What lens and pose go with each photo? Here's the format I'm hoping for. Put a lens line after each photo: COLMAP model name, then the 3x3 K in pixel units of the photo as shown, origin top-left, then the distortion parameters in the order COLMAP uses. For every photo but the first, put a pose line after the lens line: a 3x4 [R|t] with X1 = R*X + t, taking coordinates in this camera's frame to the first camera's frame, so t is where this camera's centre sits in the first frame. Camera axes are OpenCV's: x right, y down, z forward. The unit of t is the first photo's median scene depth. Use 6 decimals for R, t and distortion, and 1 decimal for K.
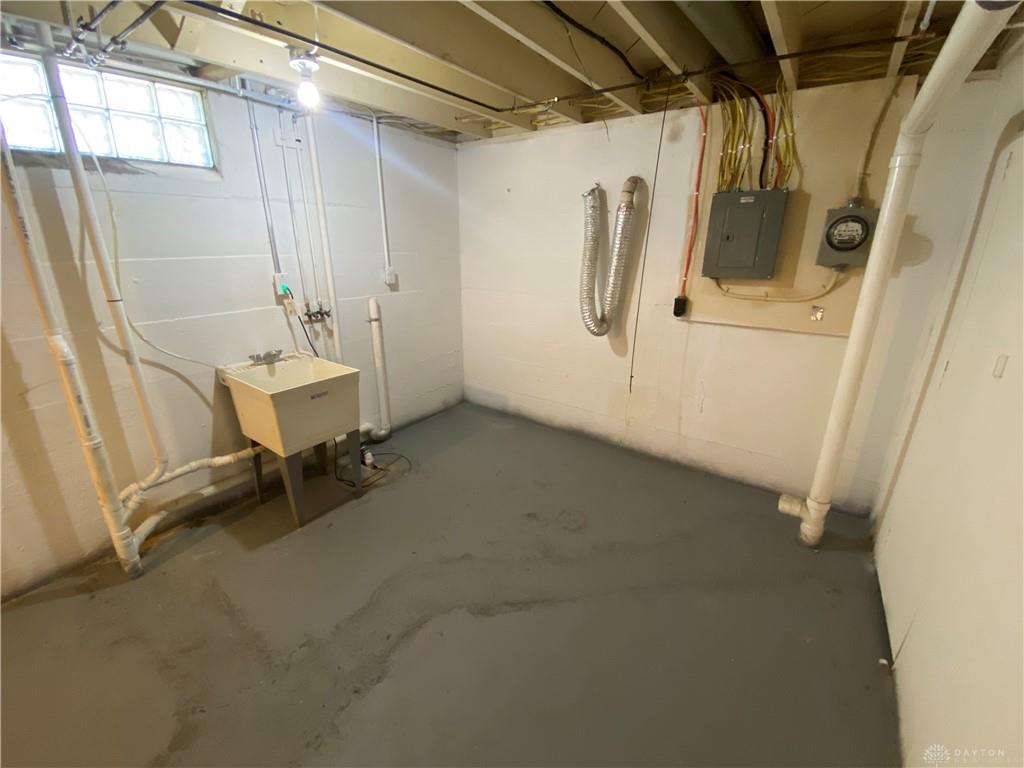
lens RADIAL K [[418.2, 0, 512.0], [0, 418.2, 384.0], [0, 0, 1]] dist [0.011033, -0.017060]
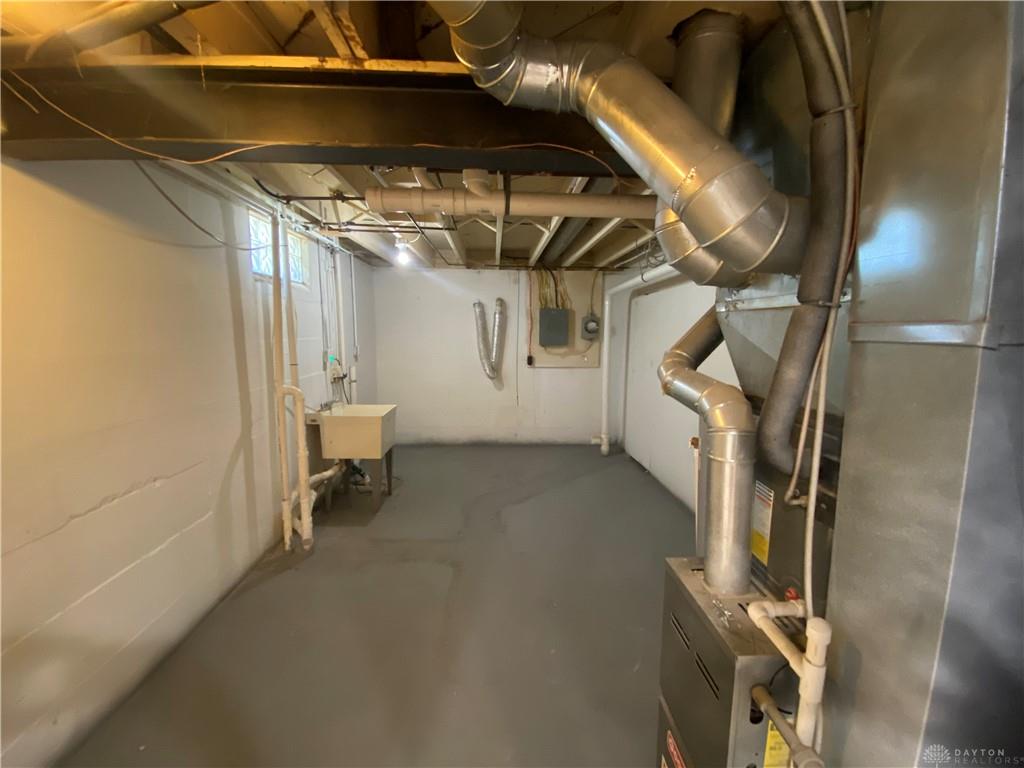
lens RADIAL K [[418.2, 0, 512.0], [0, 418.2, 384.0], [0, 0, 1]] dist [0.011033, -0.017060]
pose [[0.784481, -0.077156, 0.615334, -1.039395], [0.195073, 0.972564, -0.126748, 0.185602], [-0.588673, 0.219467, 0.778010, -0.553765]]
